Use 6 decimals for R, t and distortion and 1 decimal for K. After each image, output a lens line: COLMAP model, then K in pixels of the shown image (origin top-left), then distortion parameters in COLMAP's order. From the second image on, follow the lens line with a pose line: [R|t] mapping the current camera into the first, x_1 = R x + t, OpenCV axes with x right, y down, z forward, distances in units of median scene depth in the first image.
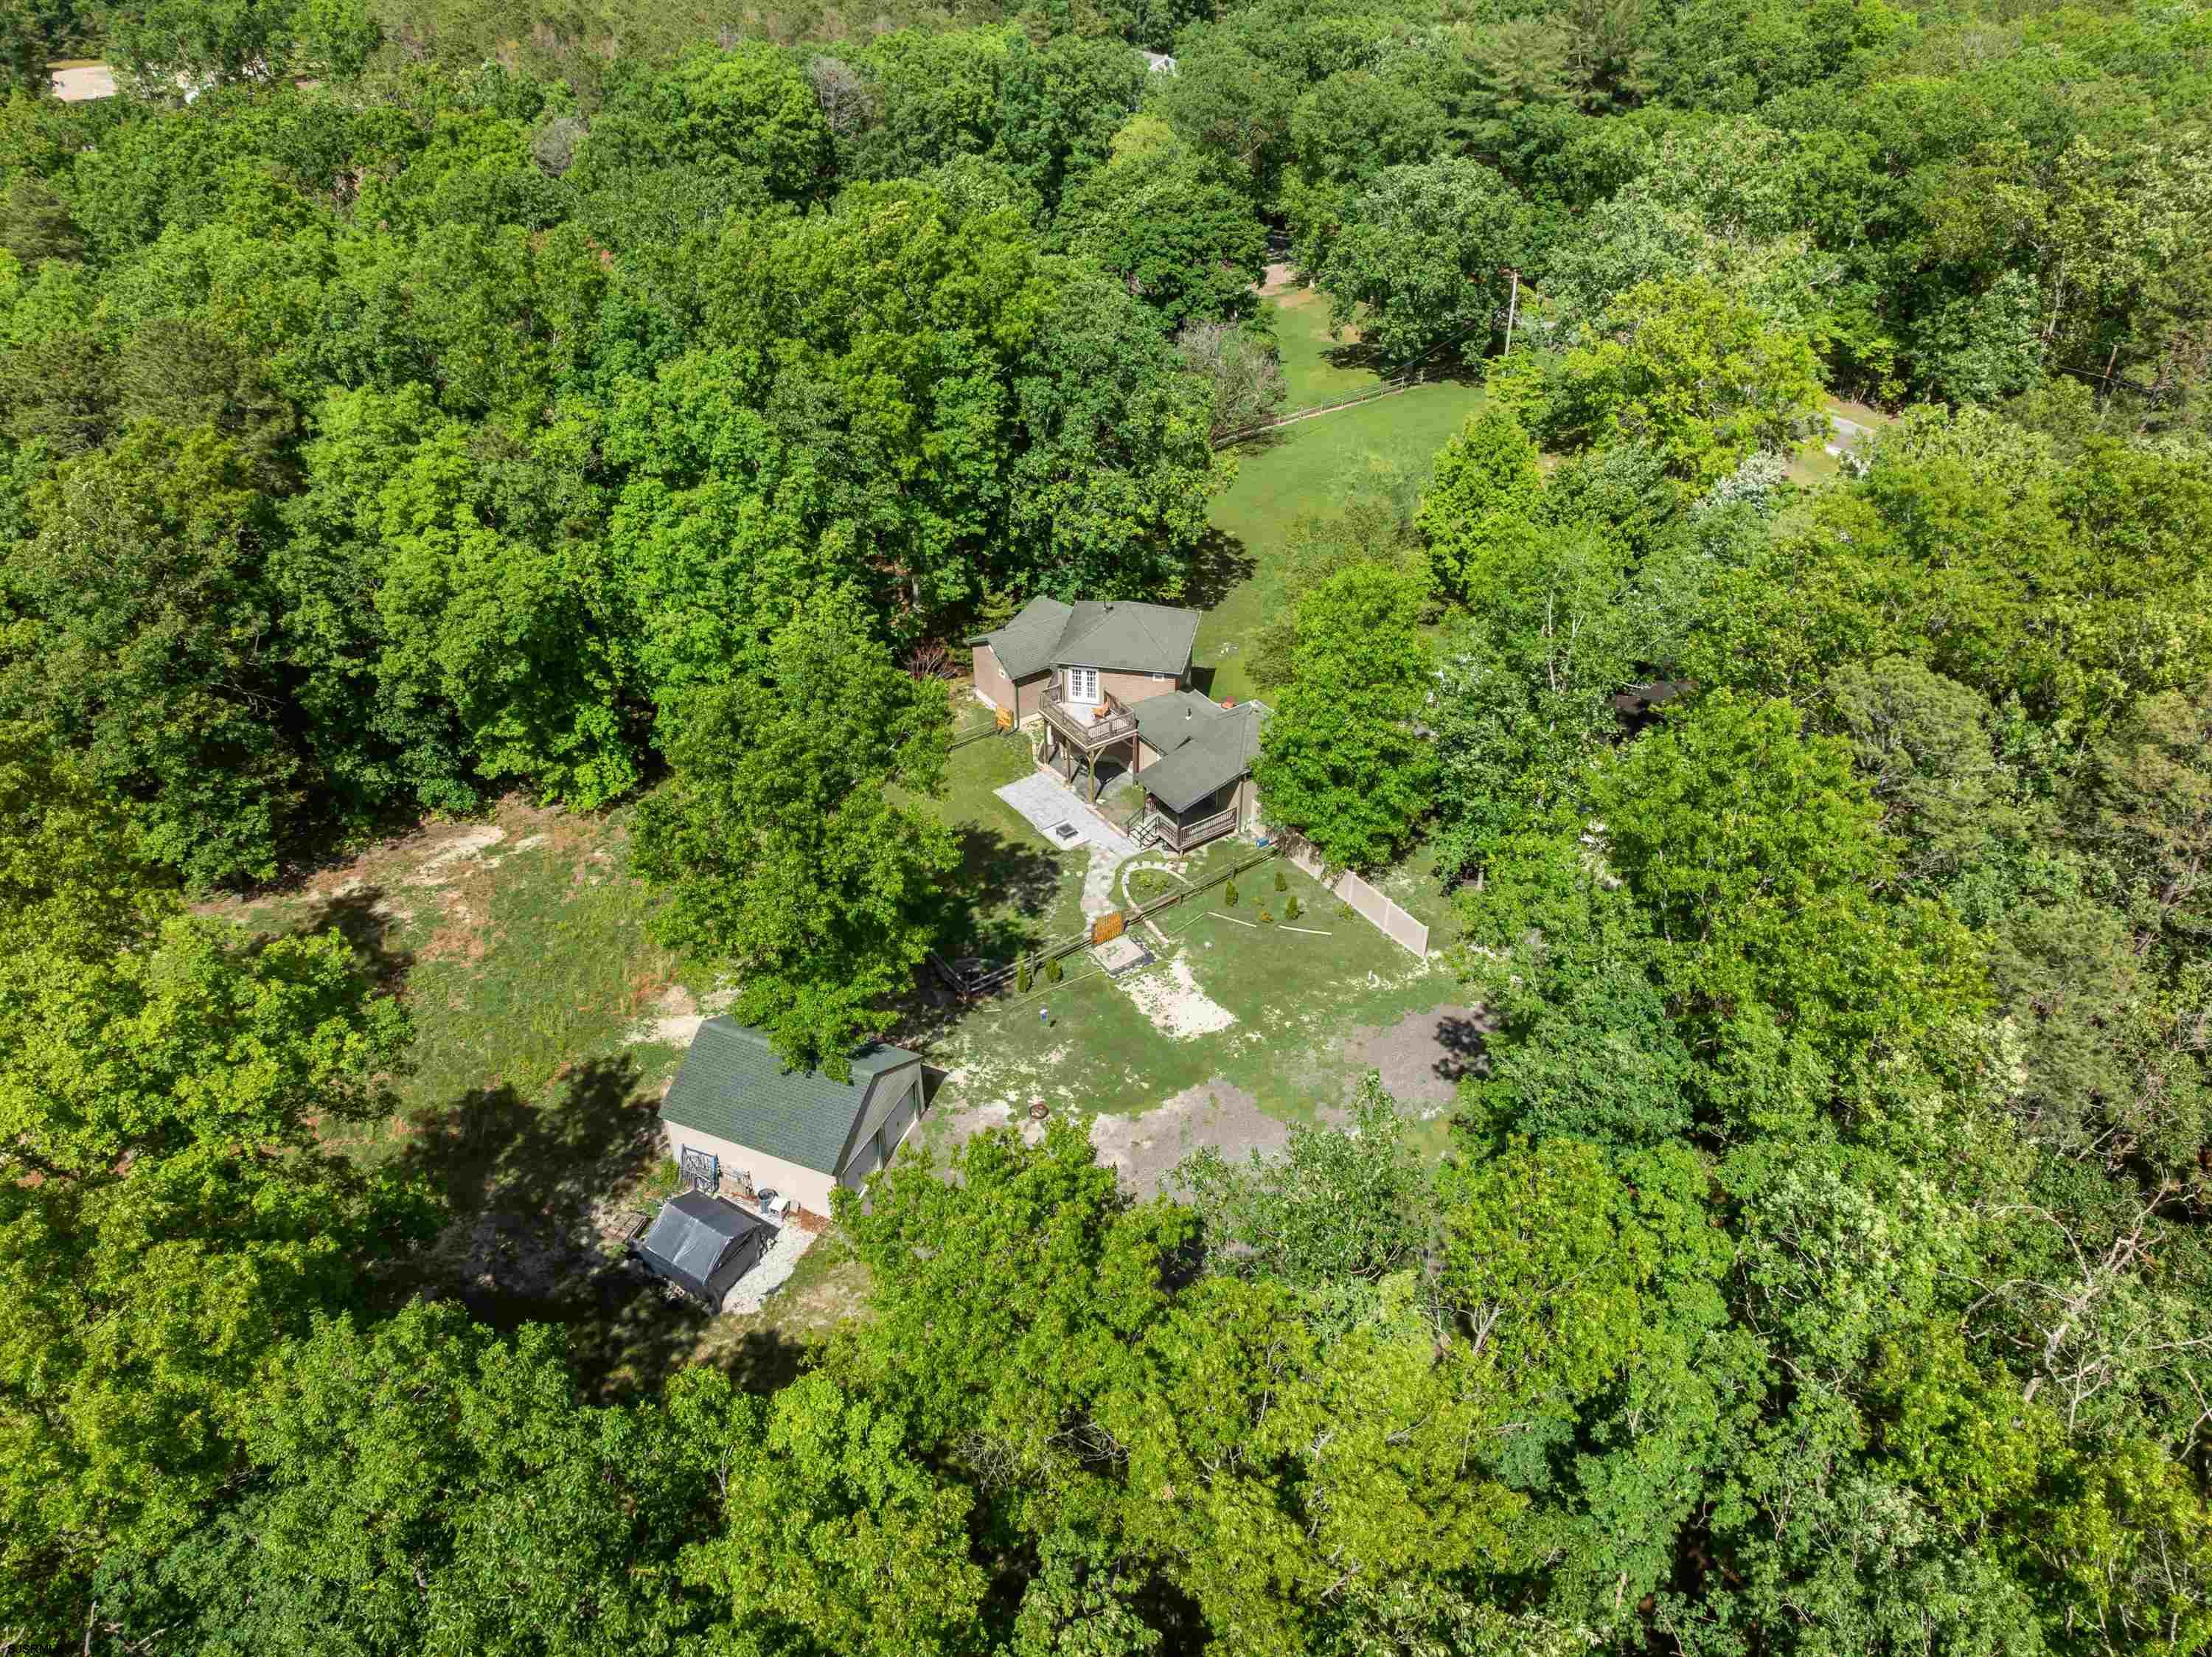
lens RADIAL K [[1555.0, 0, 1106.0], [0, 1555.0, 828.5], [0, 0, 1]] dist [-0.023072, 0.000907]
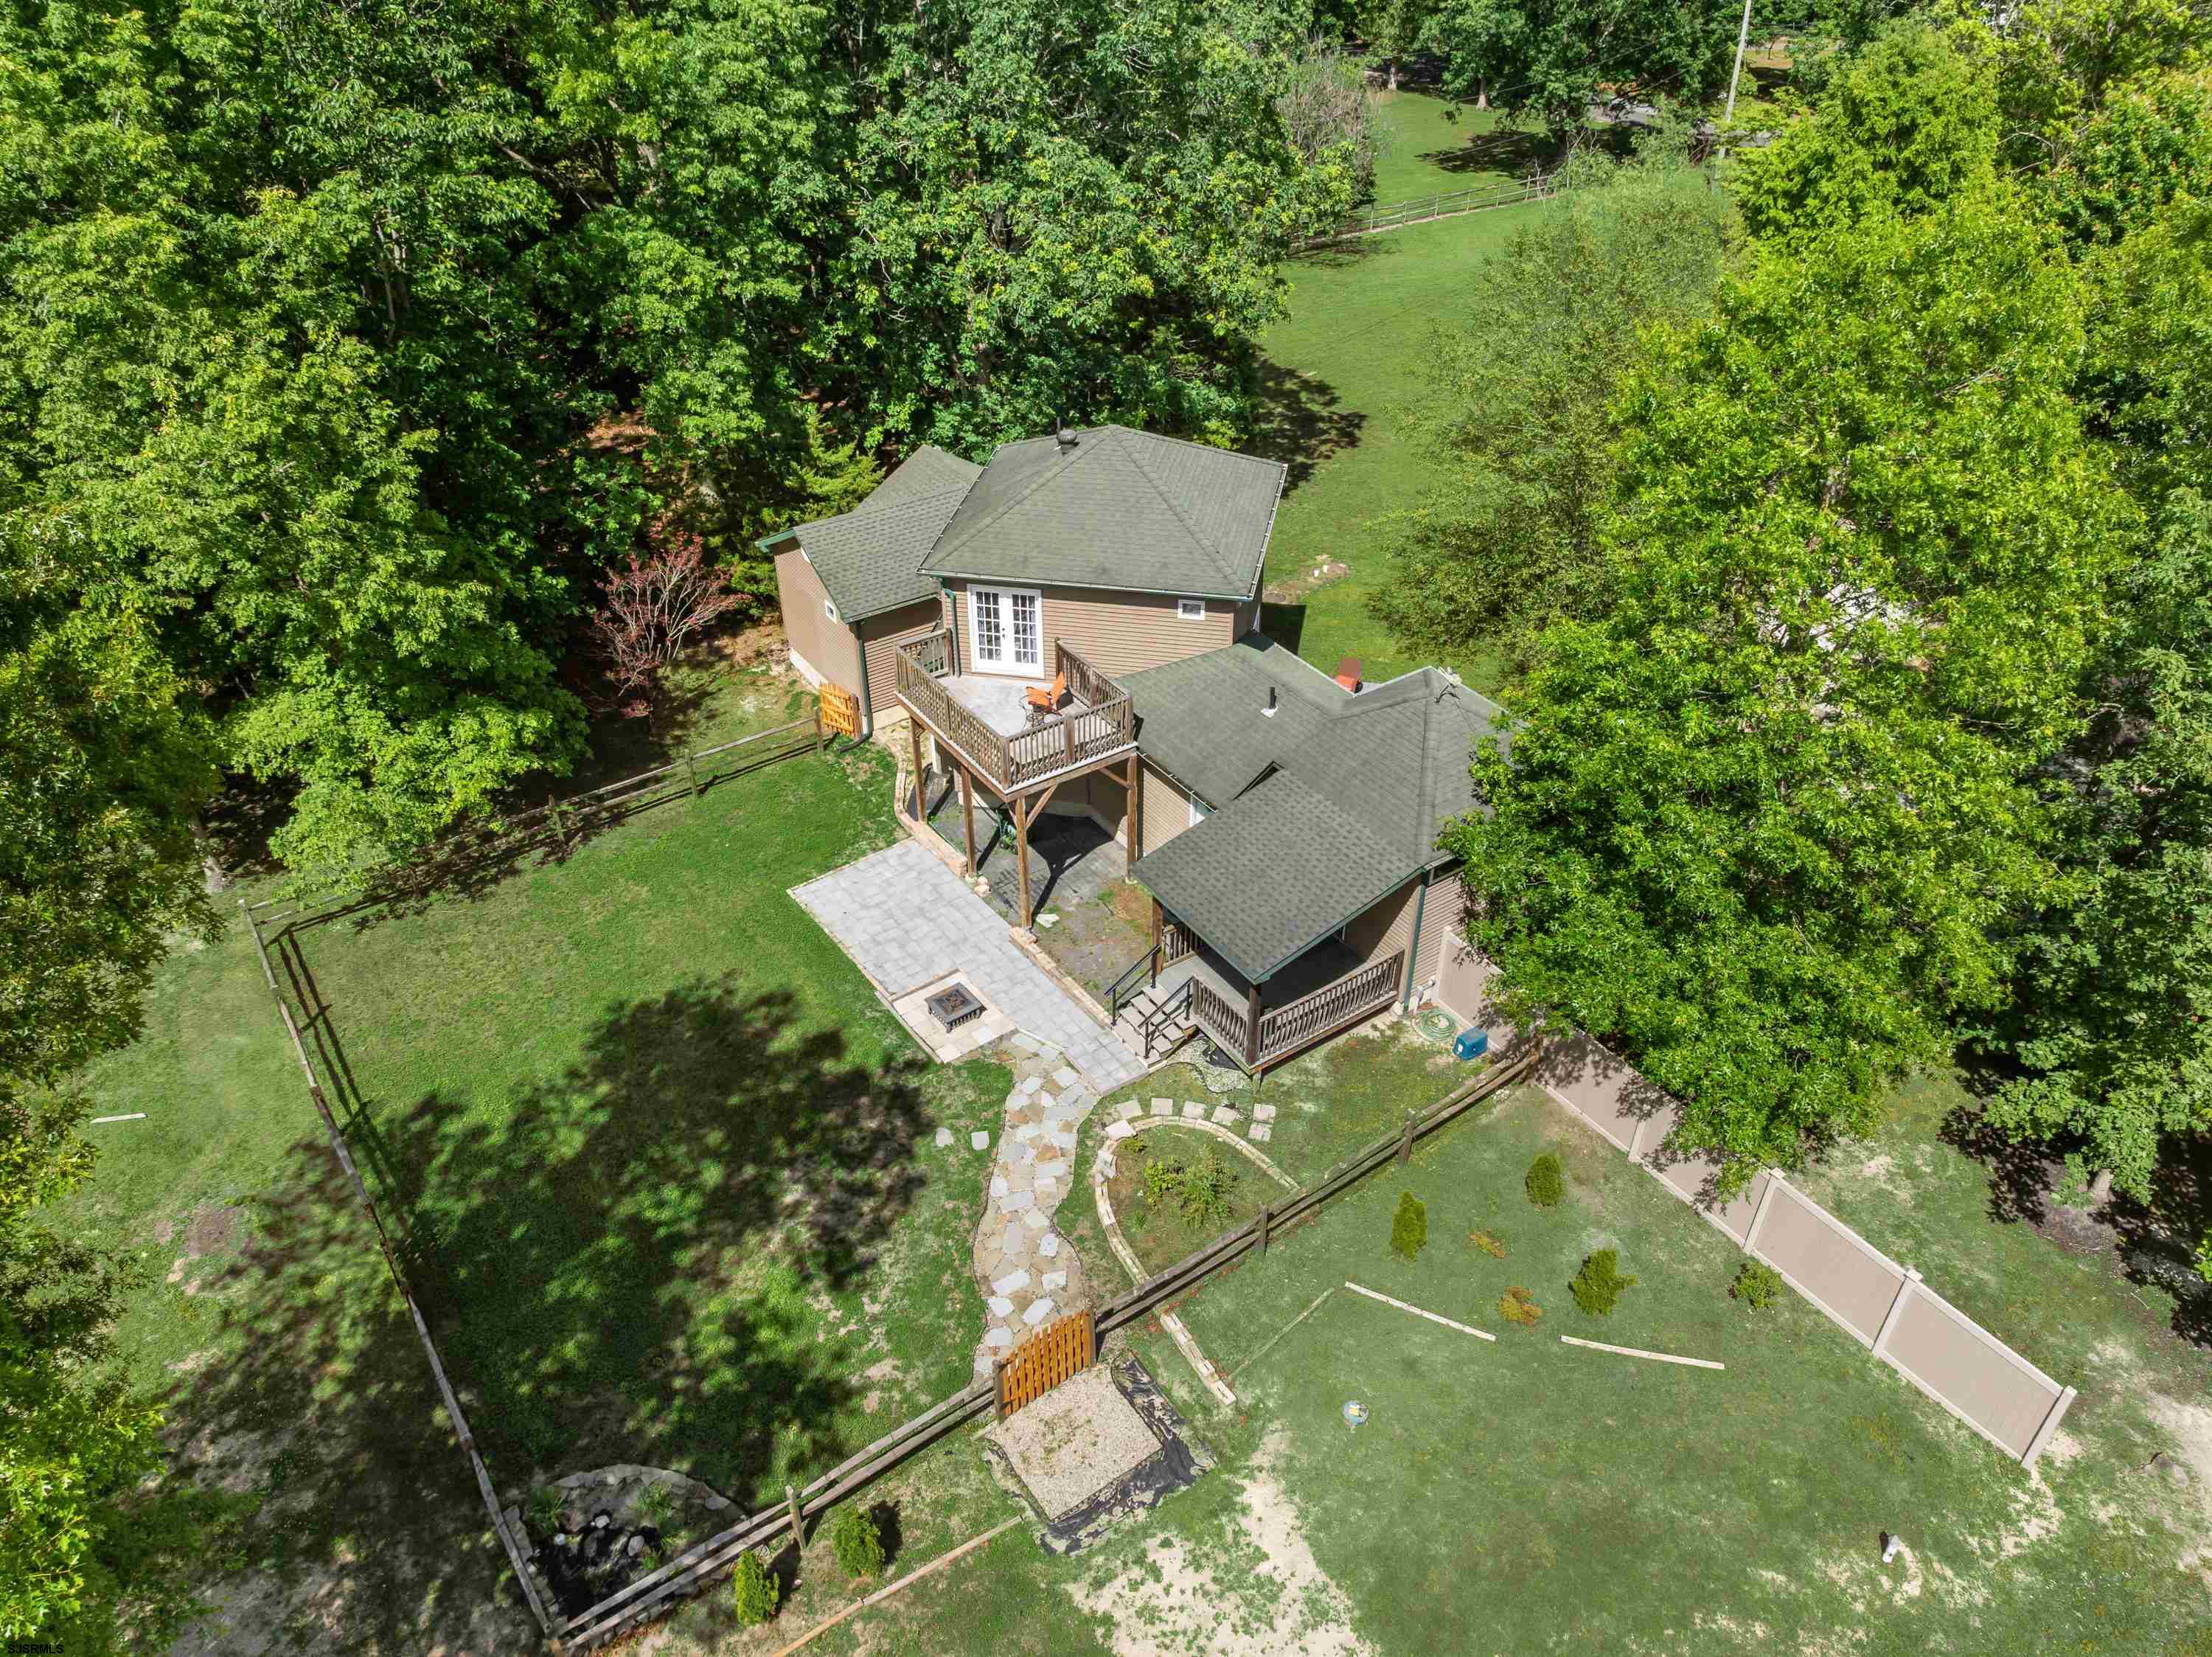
lens RADIAL K [[1508.2, 0, 1111.8], [0, 1508.2, 862.9], [0, 0, 1]] dist [0.001658, -0.000358]
pose [[0.999996, -0.001943, -0.001985, 0.013928], [0.002007, 0.999458, 0.032863, -0.044948], [0.001920, -0.032867, 0.999458, 0.607757]]
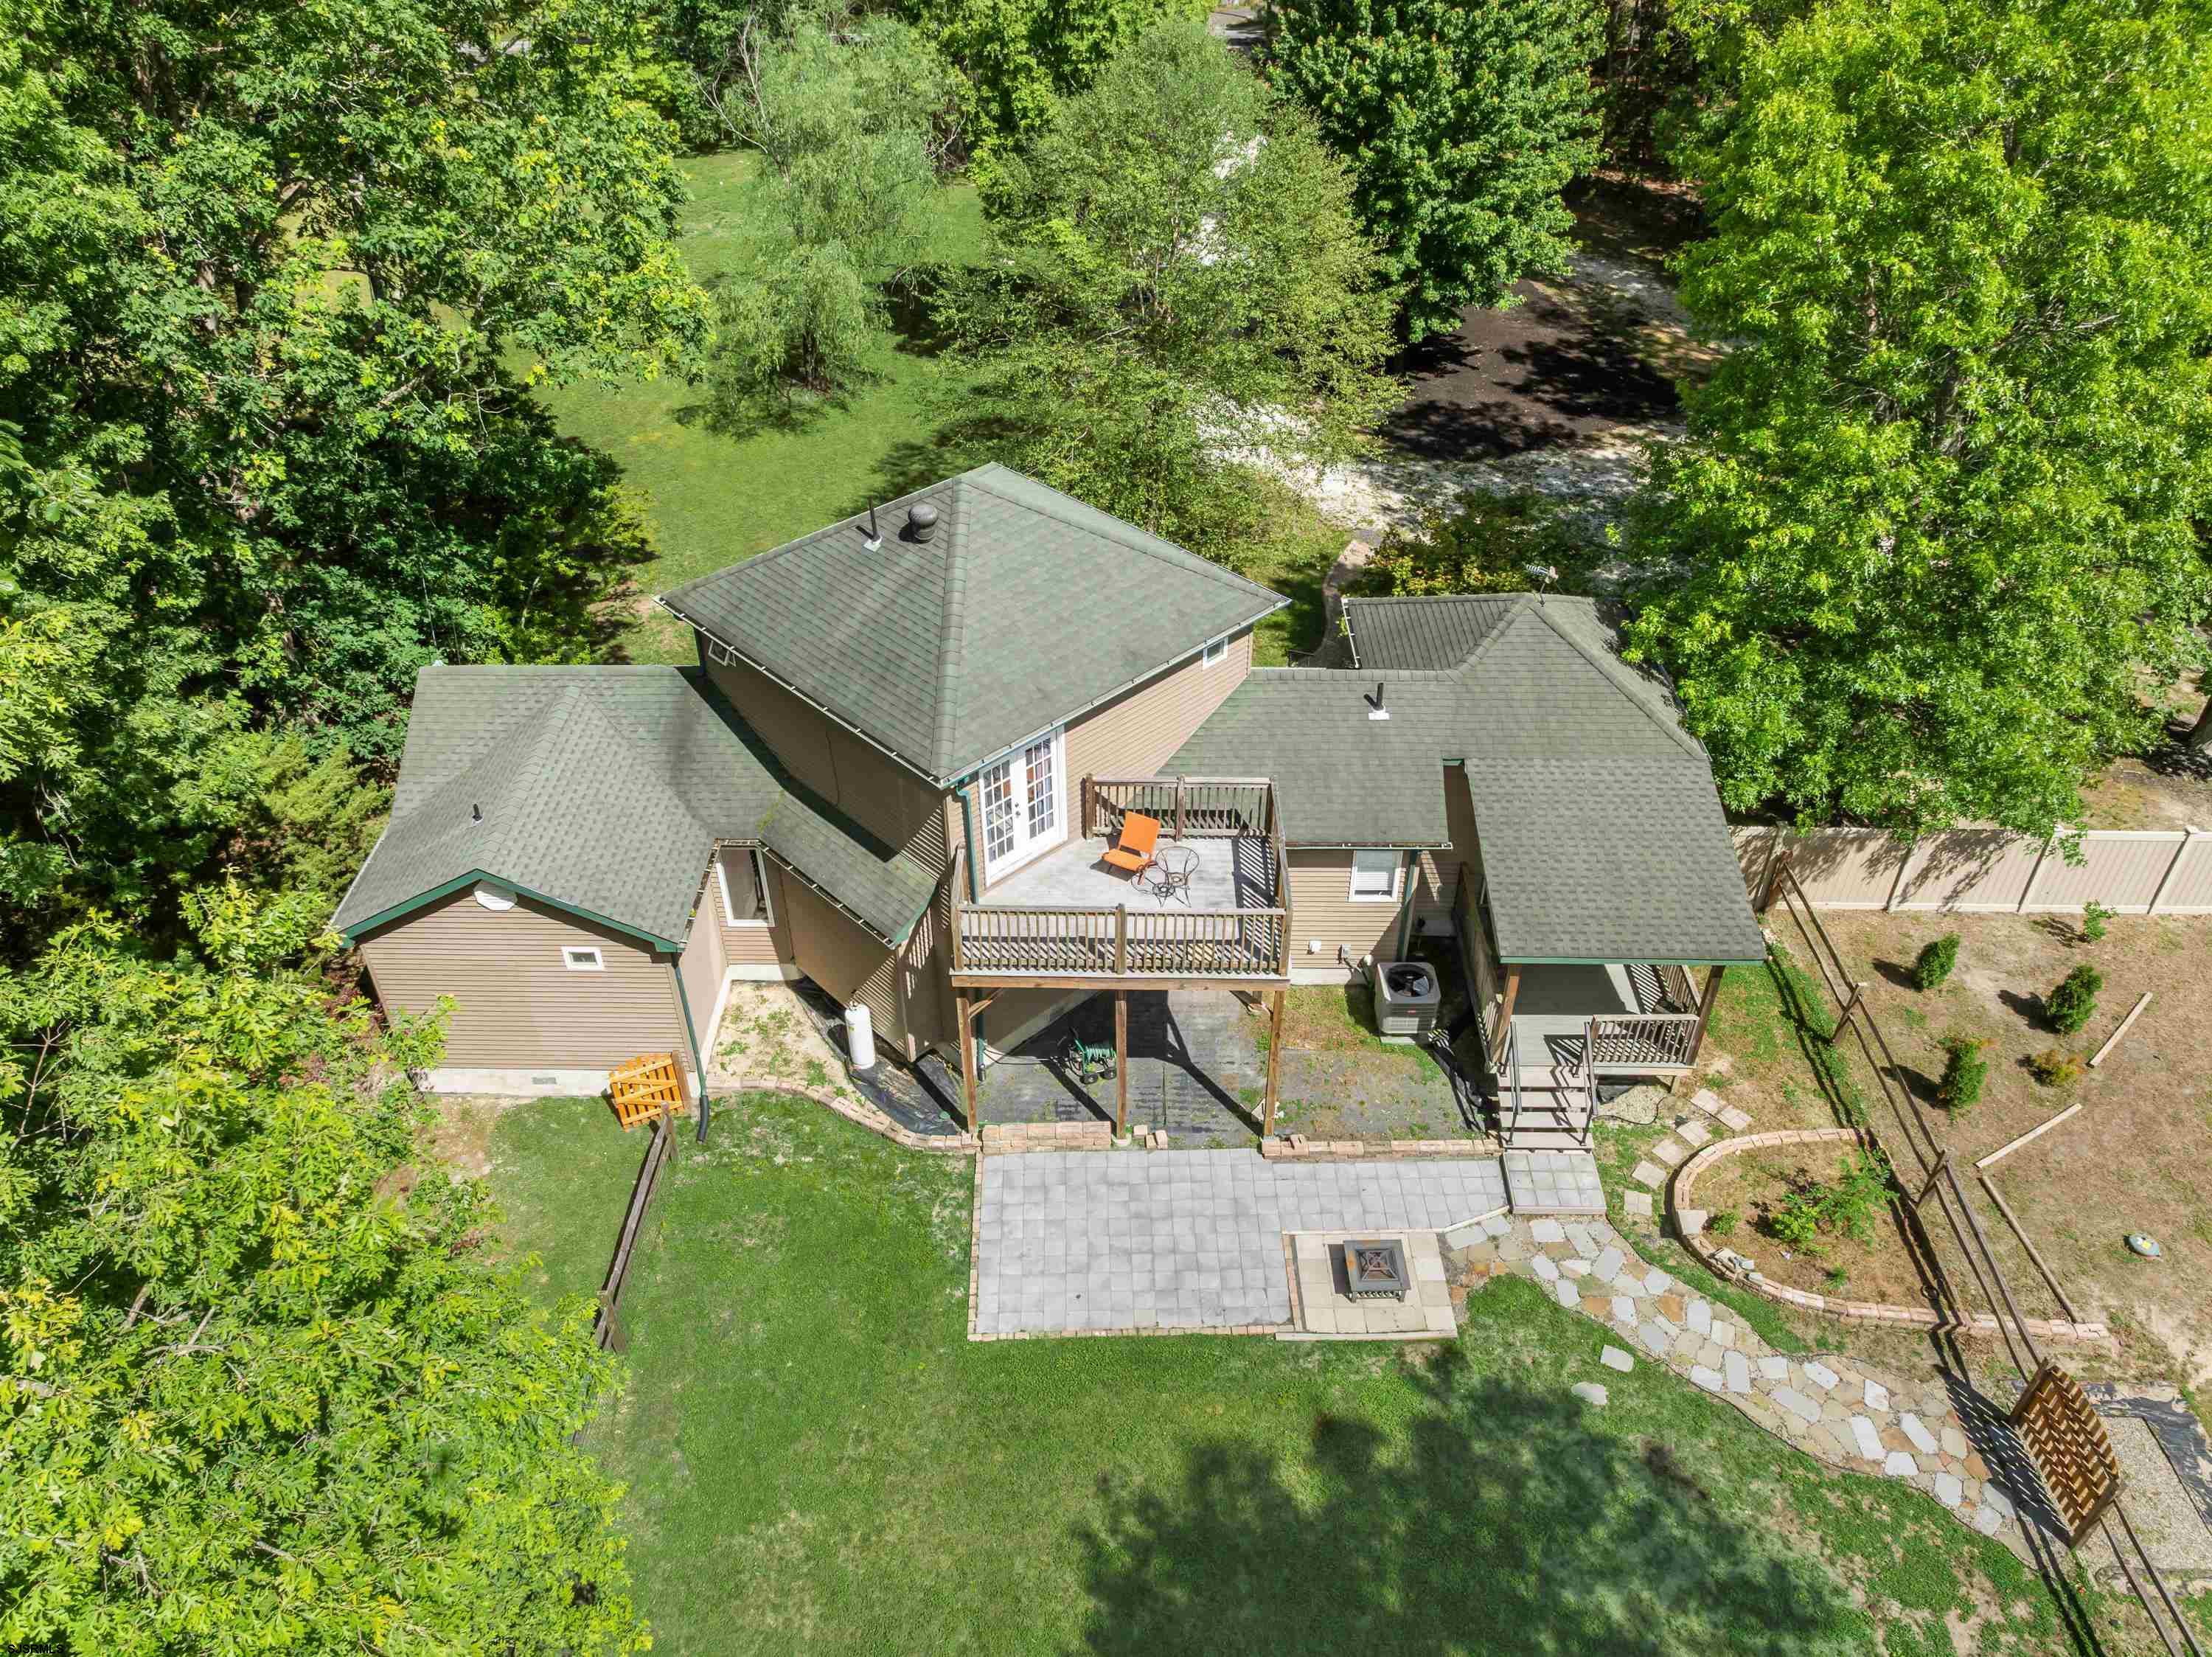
lens RADIAL K [[1555.0, 0, 1106.0], [0, 1555.0, 828.5], [0, 0, 1]] dist [-0.023072, 0.000907]
pose [[0.573438, -0.496334, 0.651783, -0.187087], [0.468701, 0.851279, 0.235888, -0.146966], [-0.671929, 0.170225, 0.720788, 0.796922]]
